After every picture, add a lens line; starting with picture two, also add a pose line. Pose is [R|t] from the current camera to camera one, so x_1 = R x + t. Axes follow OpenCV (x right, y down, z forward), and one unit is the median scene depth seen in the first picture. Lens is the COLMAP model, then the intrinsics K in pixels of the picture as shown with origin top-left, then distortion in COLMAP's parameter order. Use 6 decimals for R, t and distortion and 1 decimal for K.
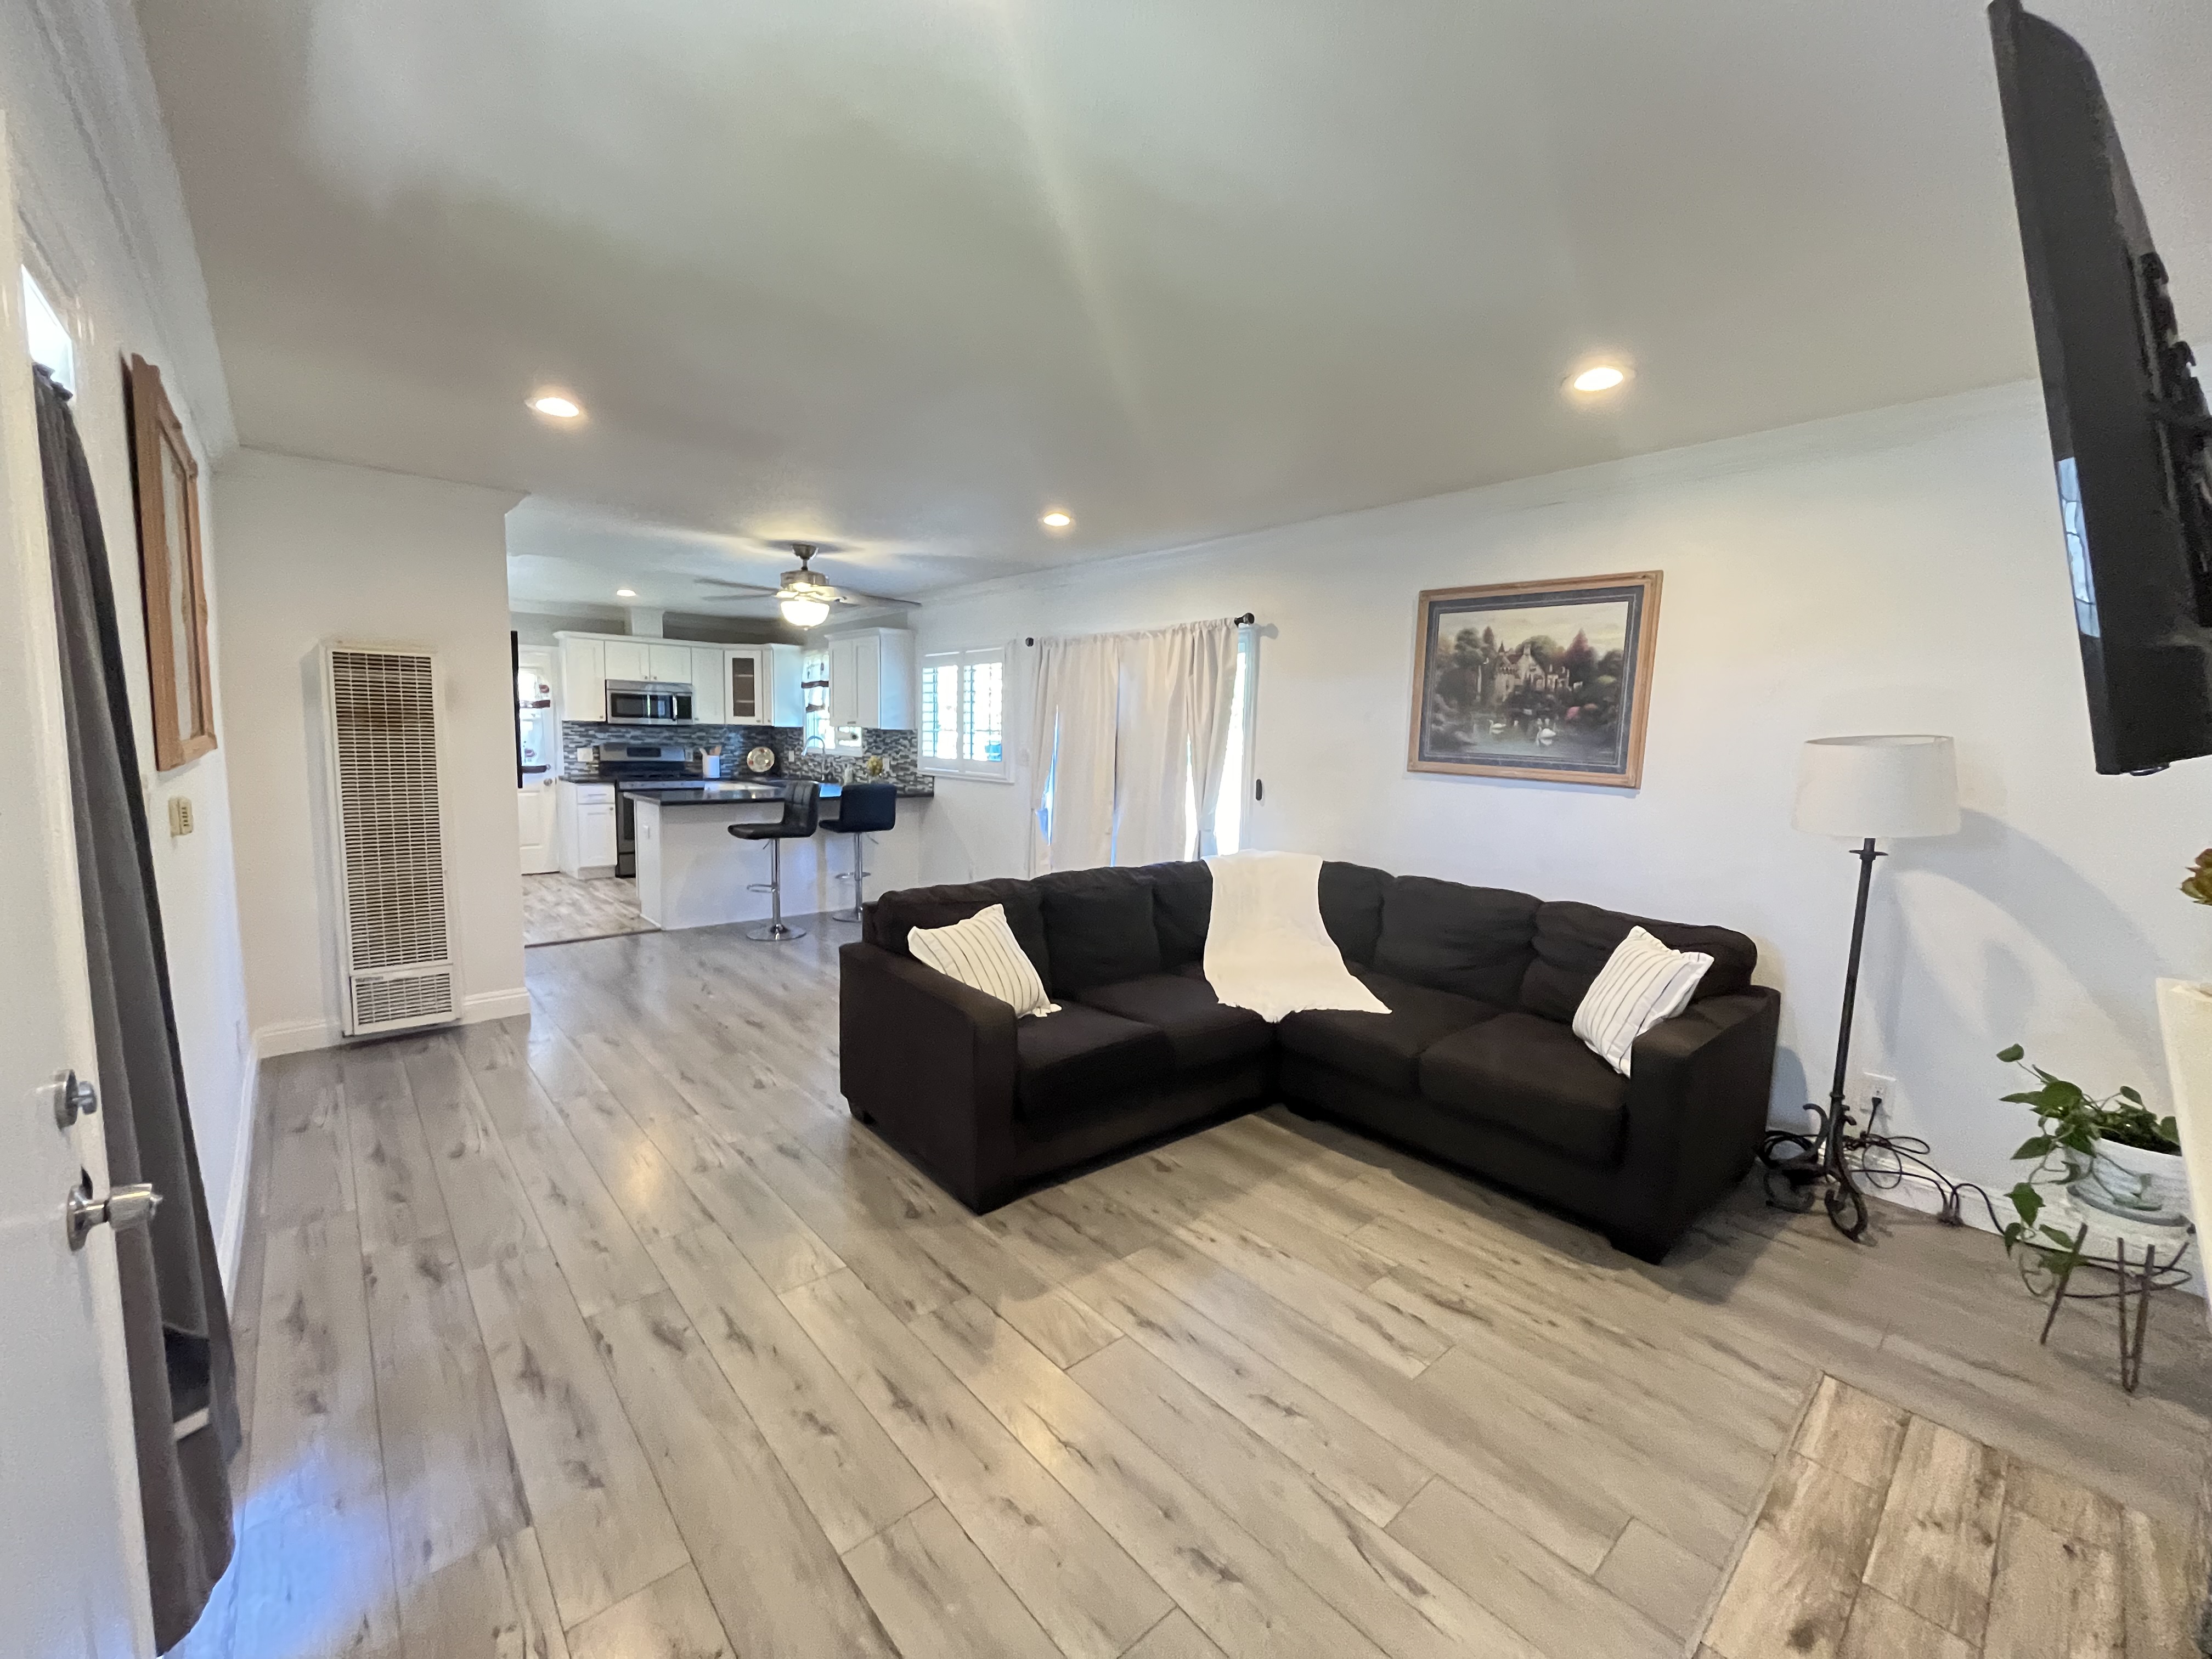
lens RADIAL K [[893.4, 0, 1111.3], [0, 893.4, 830.5], [0, 0, 1]] dist [-0.004586, 0.000188]
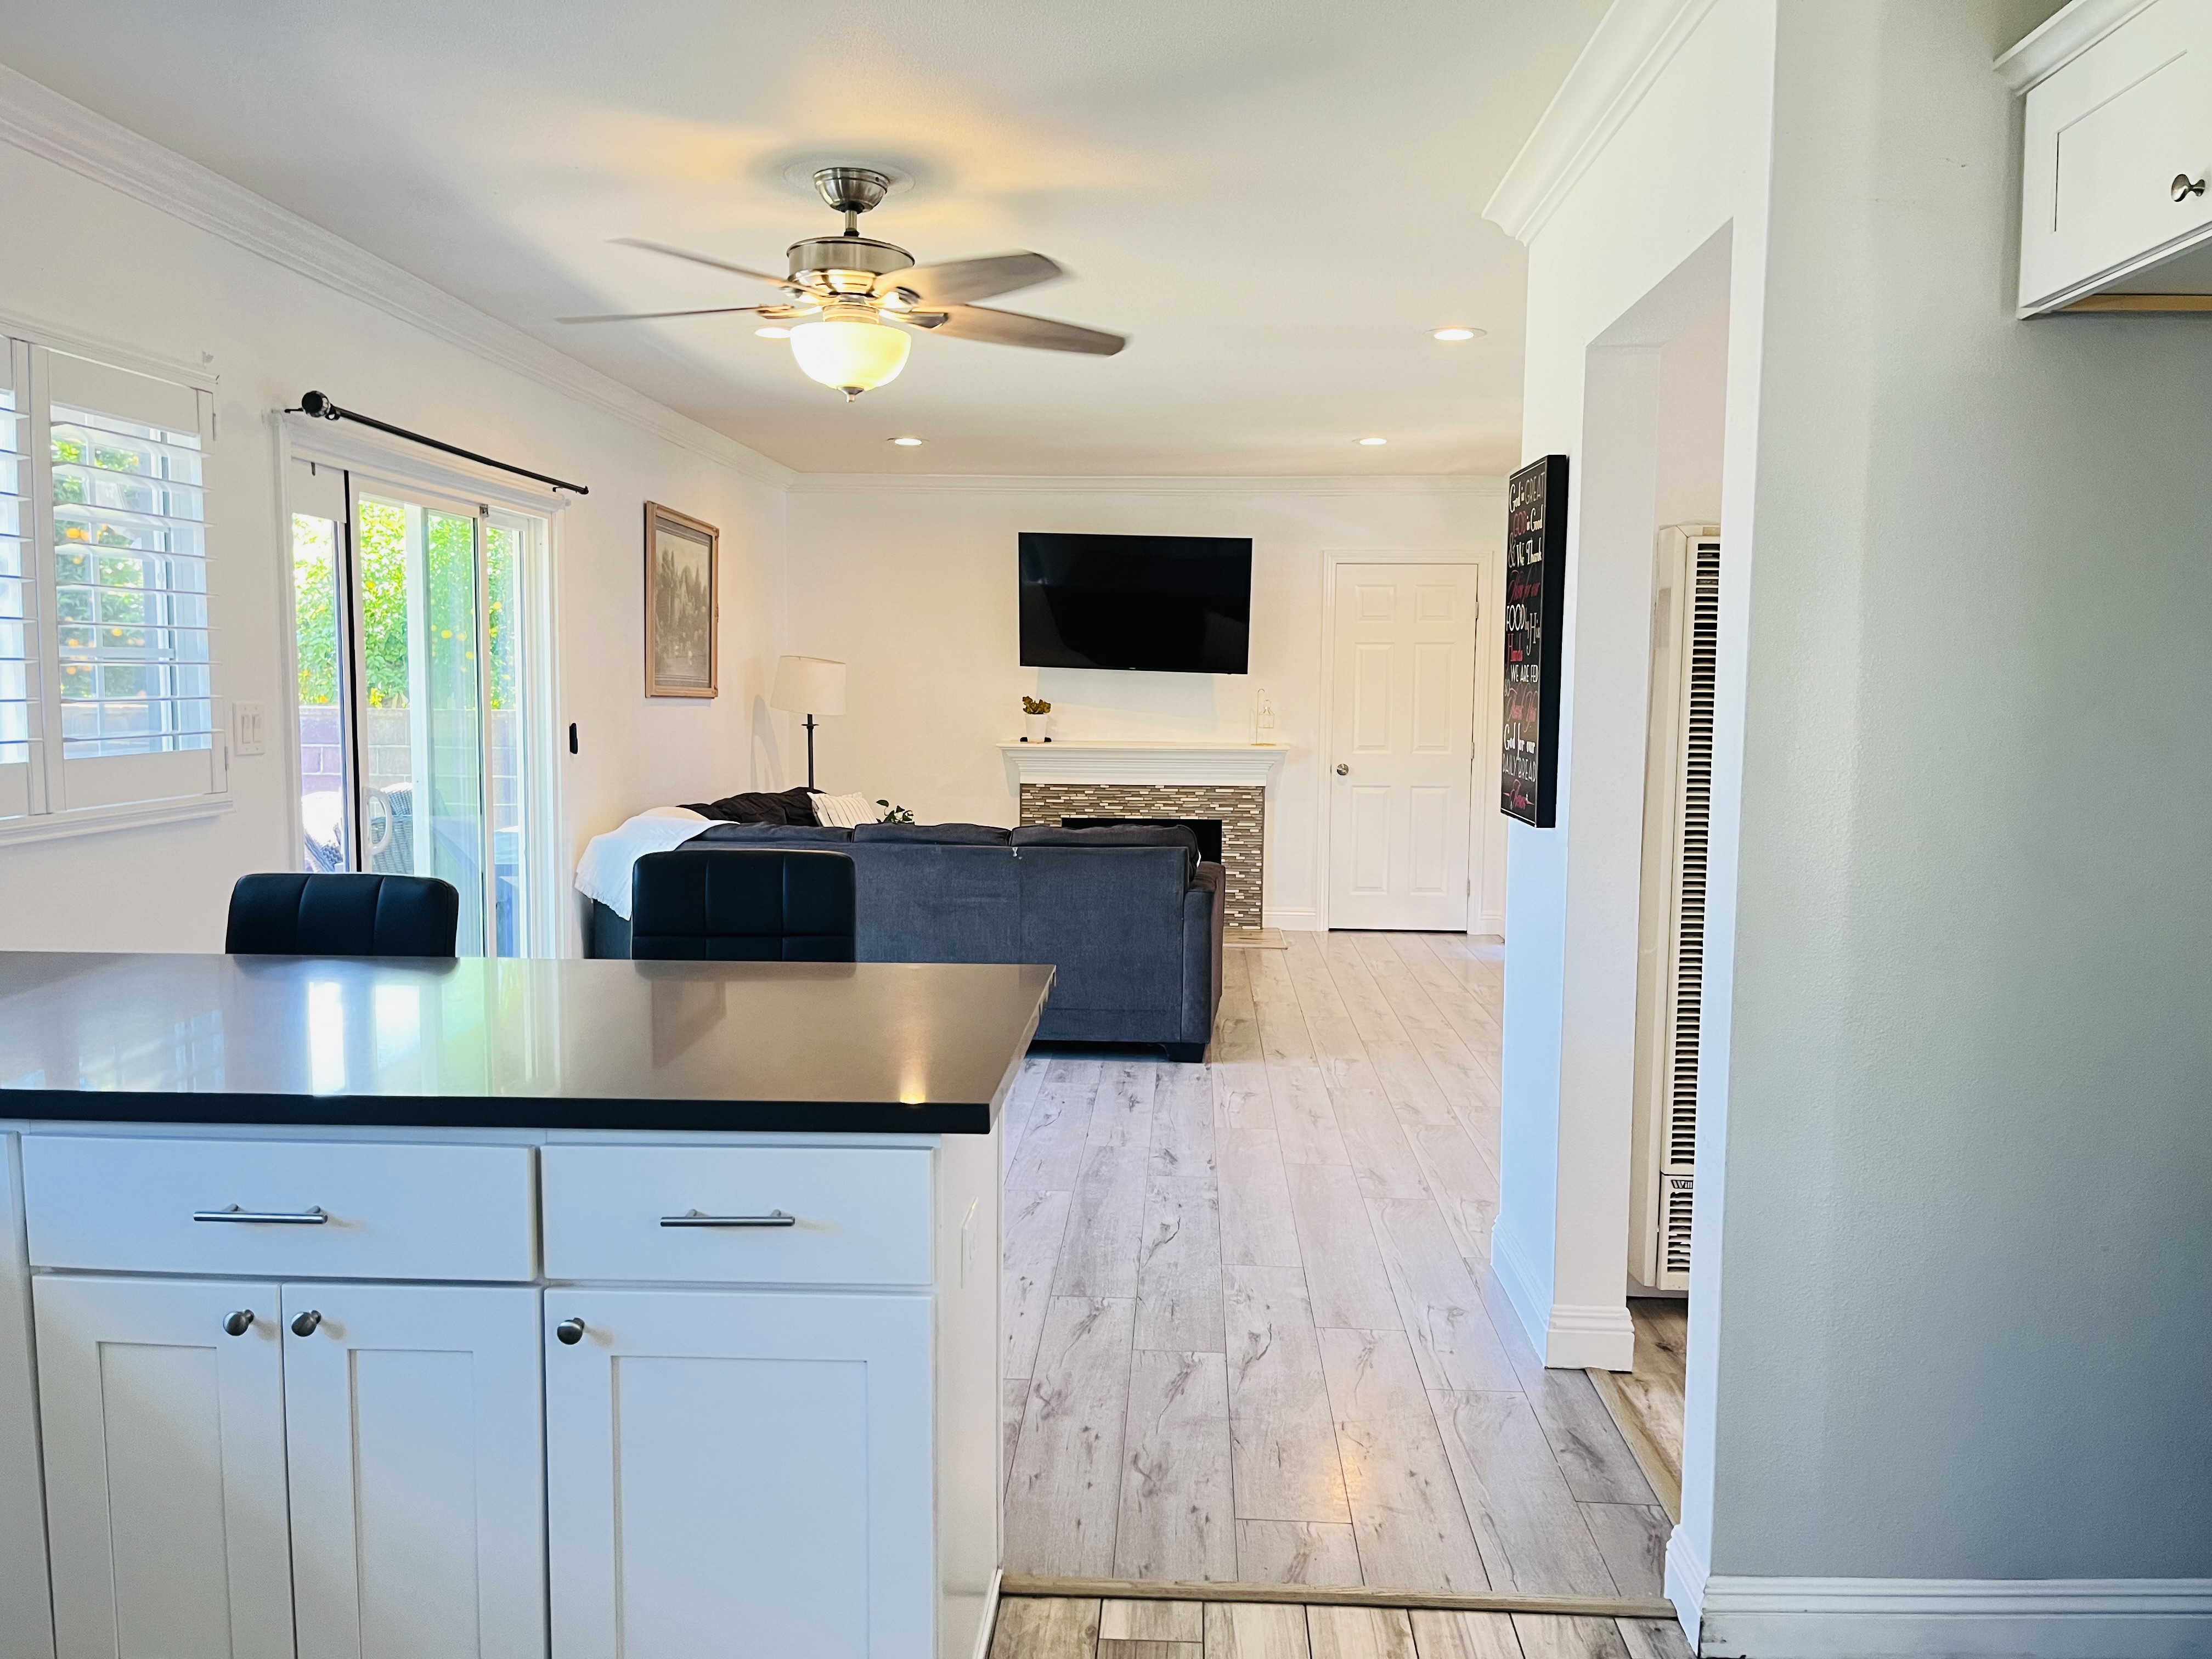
lens RADIAL K [[1684.6, 0, 1122.7], [0, 1684.6, 830.0], [0, 0, 1]] dist [0.058950, -0.080307]
pose [[-0.715107, -0.094521, 0.692595, -1.287382], [0.048552, 0.981706, 0.184107, -0.240096], [-0.697327, 0.165283, -0.697436, 1.996731]]
